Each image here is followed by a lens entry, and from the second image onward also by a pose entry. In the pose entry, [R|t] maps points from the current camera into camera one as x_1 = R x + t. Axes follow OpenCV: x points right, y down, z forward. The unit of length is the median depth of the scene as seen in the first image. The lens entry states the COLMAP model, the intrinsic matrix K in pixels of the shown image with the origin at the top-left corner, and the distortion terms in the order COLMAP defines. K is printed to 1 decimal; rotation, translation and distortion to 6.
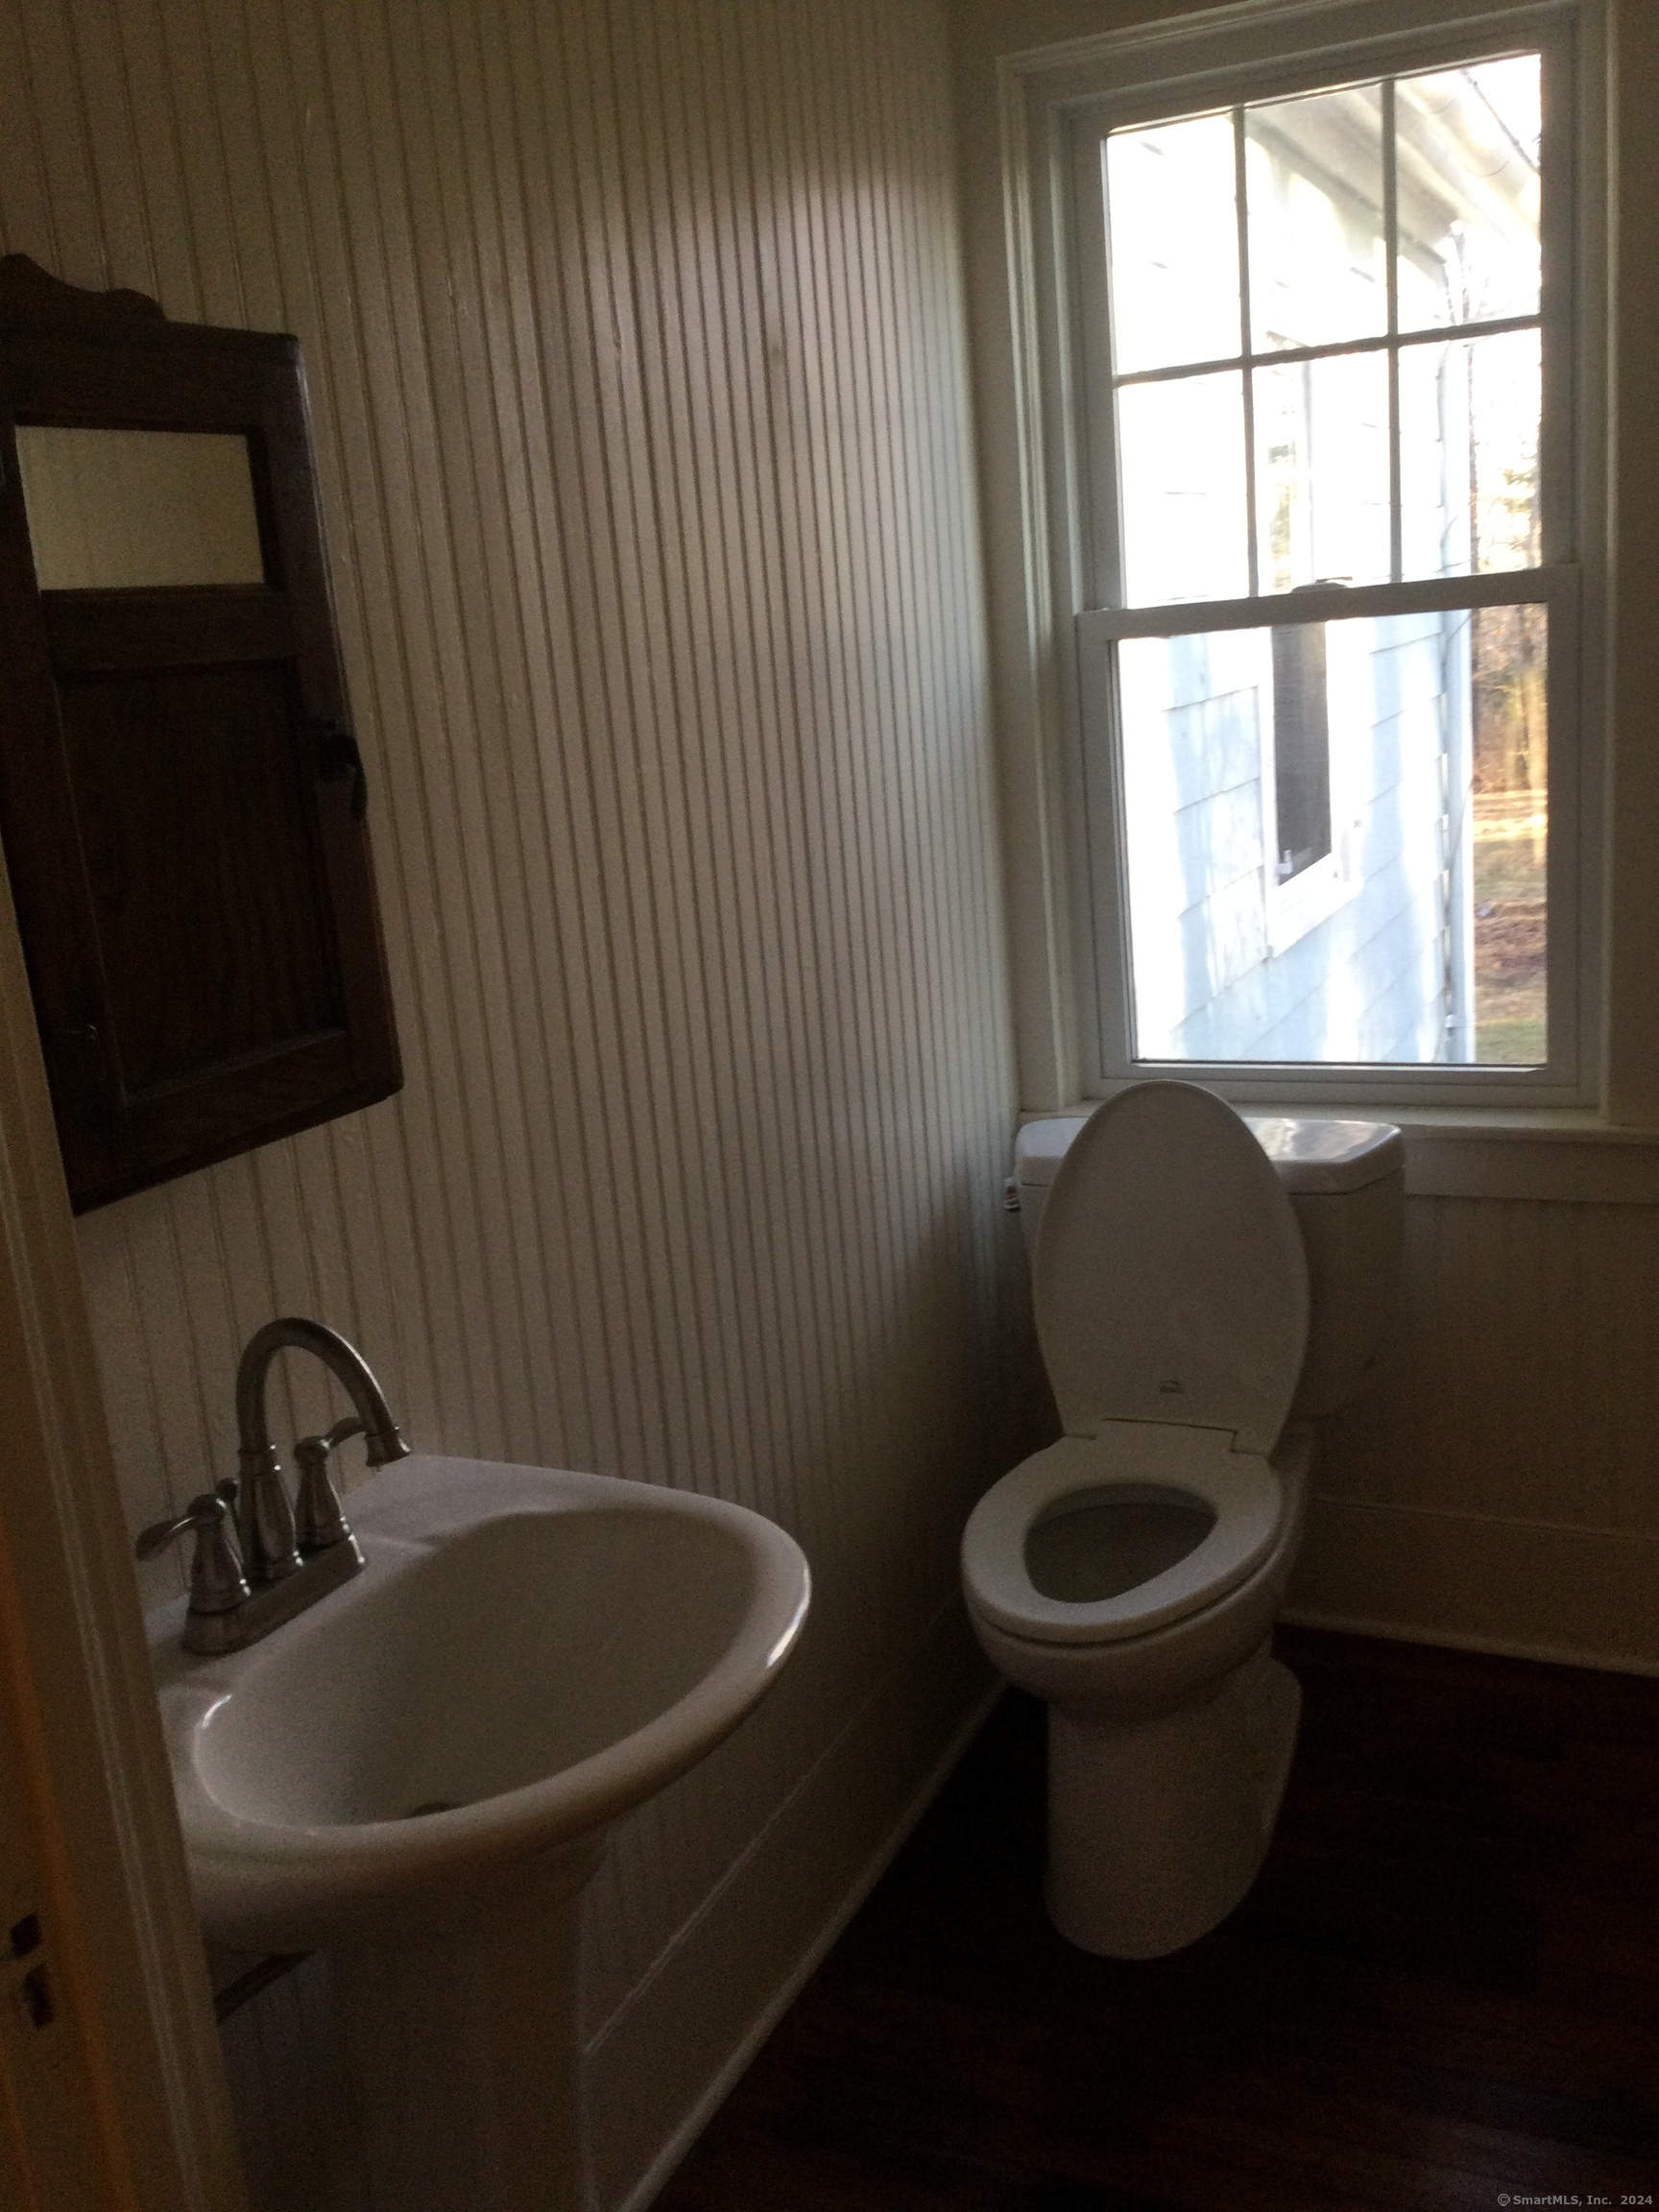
lens RADIAL K [[1975.3, 0, 829.5], [0, 1975.3, 1106.0], [0, 0, 1]] dist [0.147456, -0.257141]
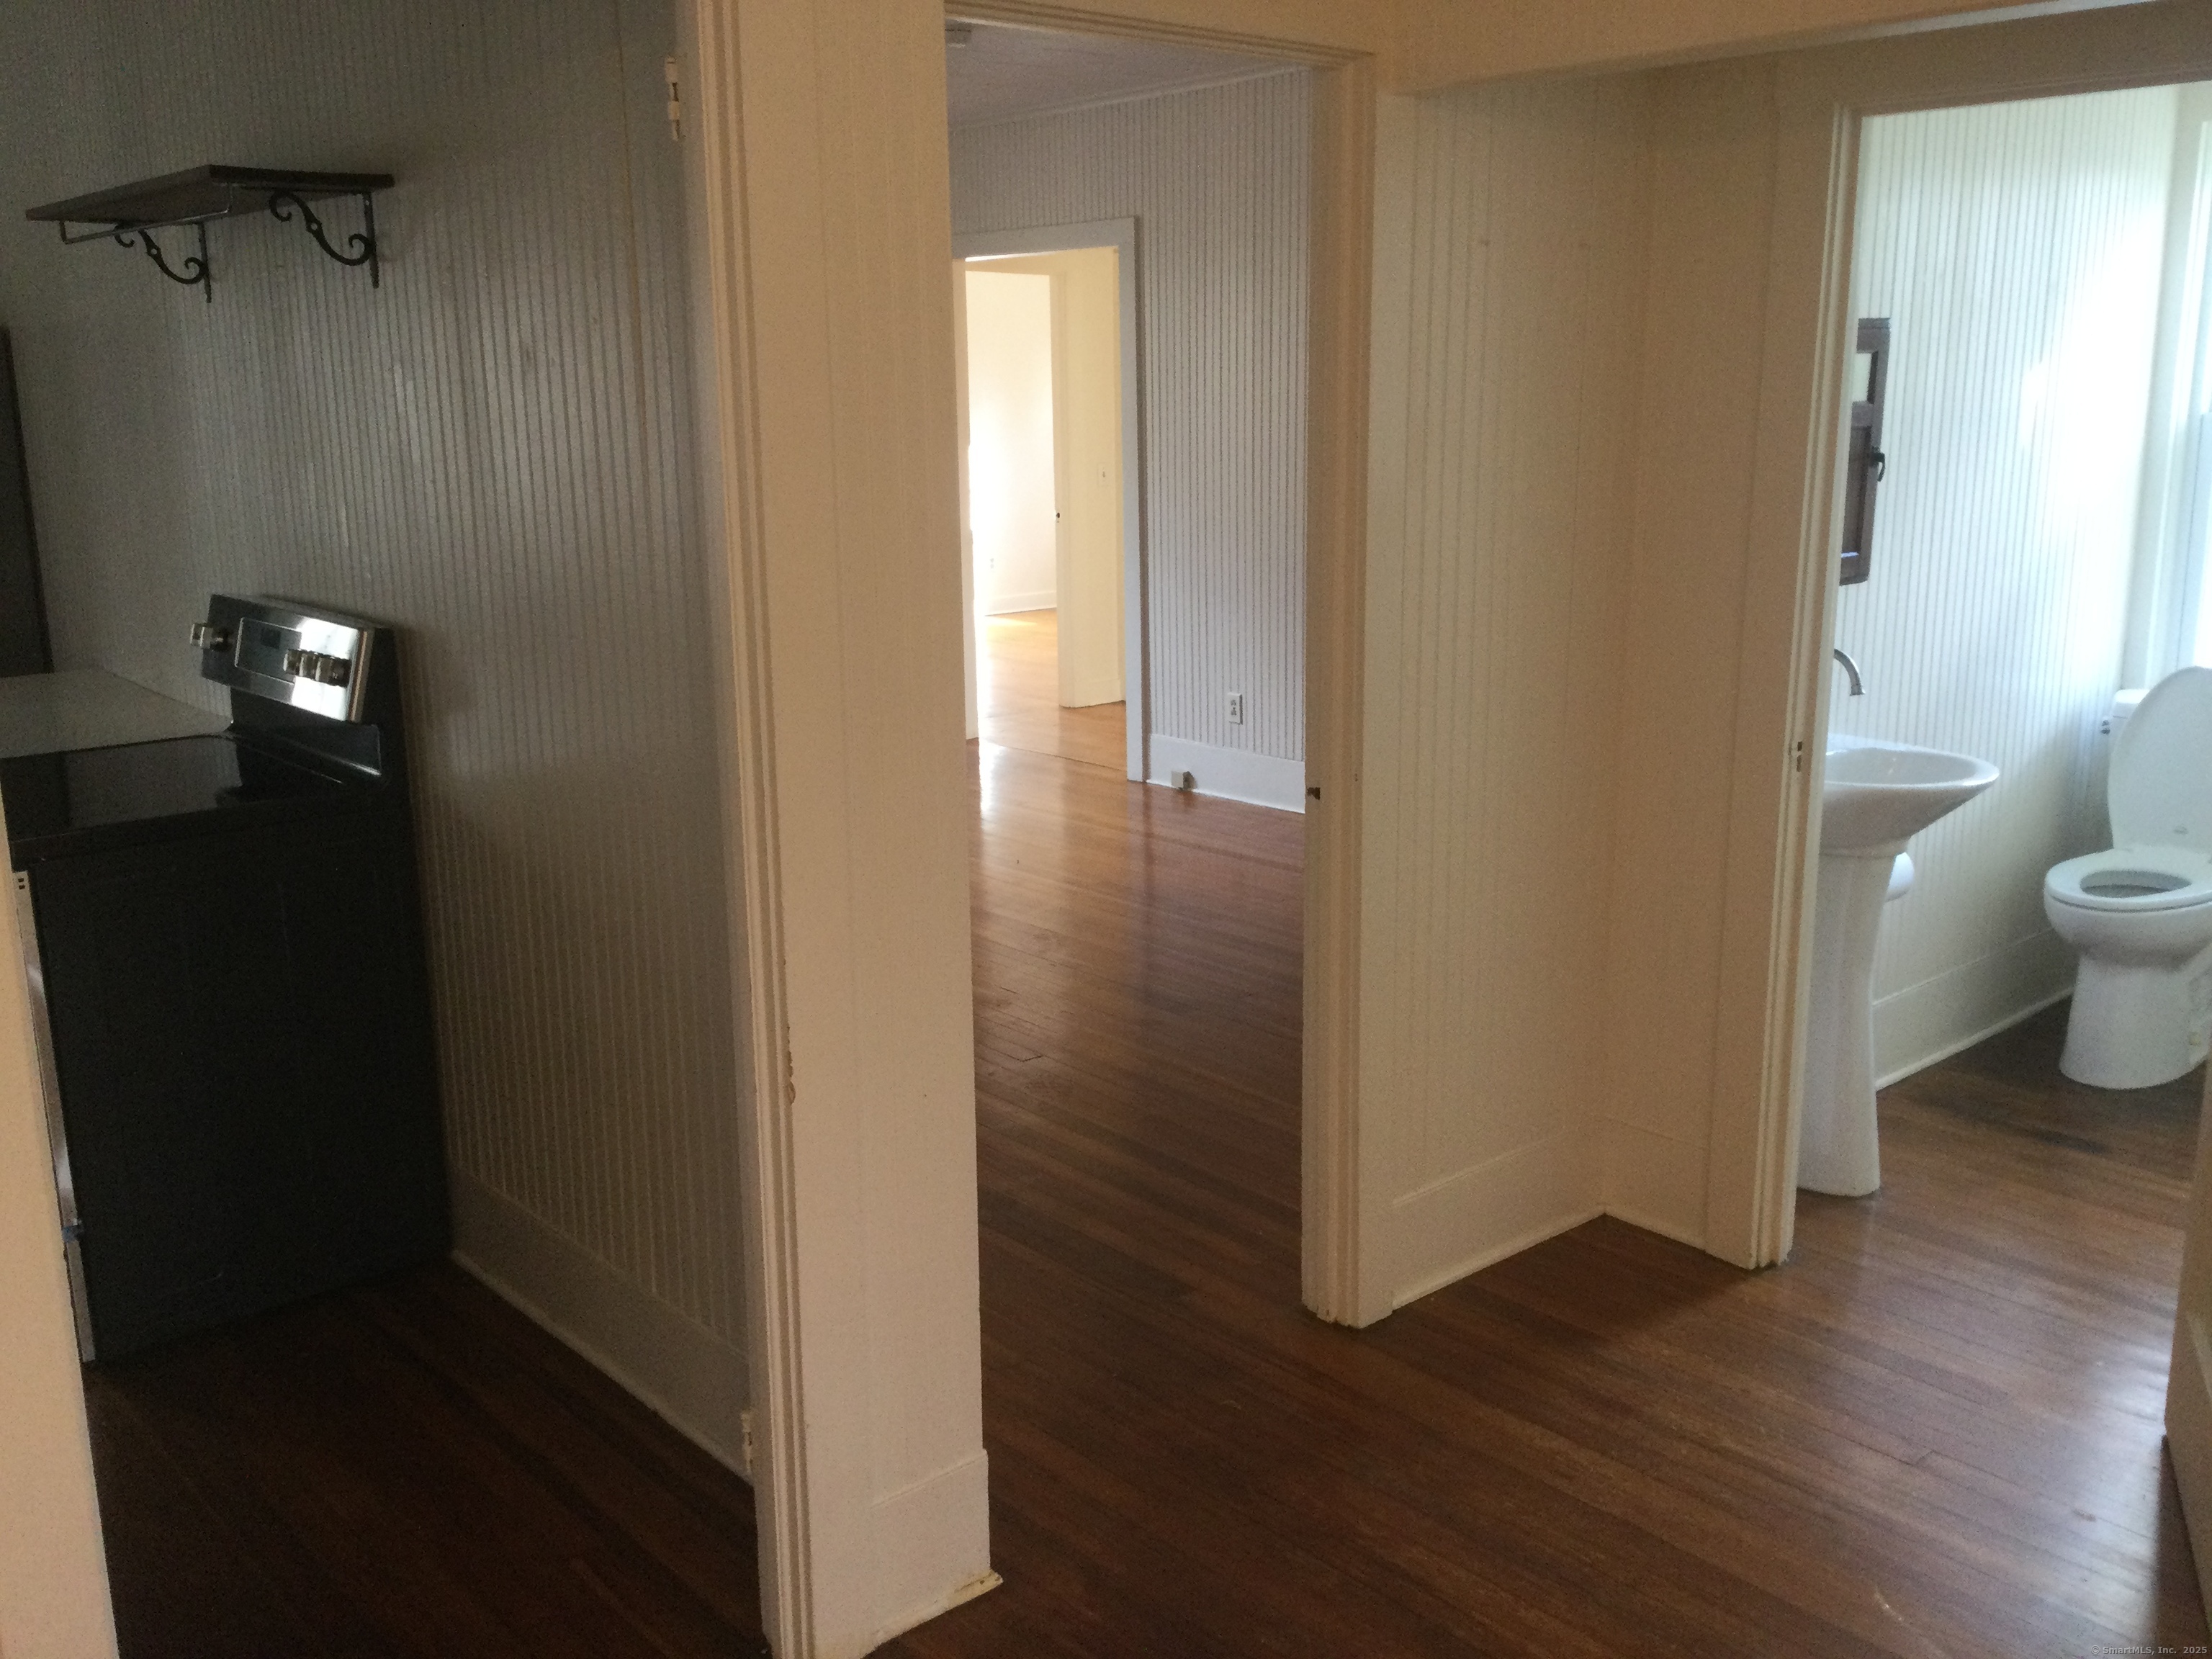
lens RADIAL K [[1975.3, 0, 1108.0], [0, 1975.3, 824.8], [0, 0, 1]] dist [0.147456, -0.257141]
pose [[0.917033, 0.162739, -0.364097, -0.064440], [-0.160217, 0.986375, 0.037344, 0.225069], [0.365214, 0.024088, 0.930612, -1.141443]]
